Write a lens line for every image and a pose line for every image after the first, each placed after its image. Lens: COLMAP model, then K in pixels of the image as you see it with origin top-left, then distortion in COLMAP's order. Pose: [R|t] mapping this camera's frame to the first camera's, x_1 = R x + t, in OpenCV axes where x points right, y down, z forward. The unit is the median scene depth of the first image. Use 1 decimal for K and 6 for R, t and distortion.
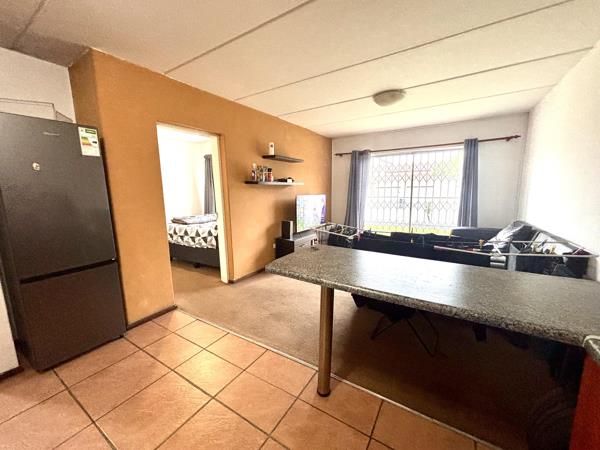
lens RADIAL K [[241.7, 0, 302.1], [0, 241.7, 227.4], [0, 0, 1]] dist [0.002398, -0.002623]
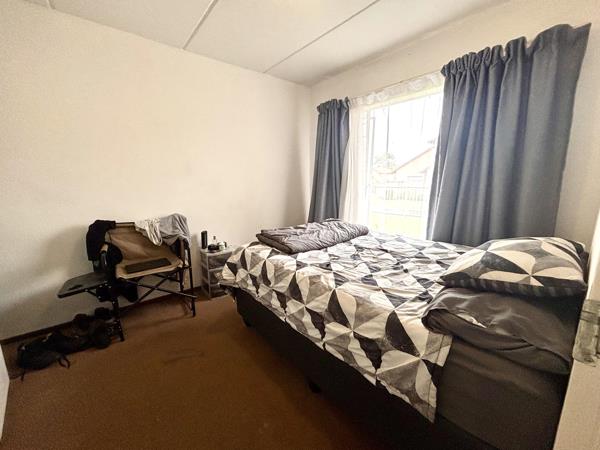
lens RADIAL K [[241.7, 0, 298.1], [0, 241.7, 224.2], [0, 0, 1]] dist [0.002398, -0.002623]
pose [[0.945639, 0.064768, -0.318703, -0.410667], [-0.054270, 0.997654, 0.041717, -0.089851], [0.320657, -0.022153, 0.946936, 0.752540]]
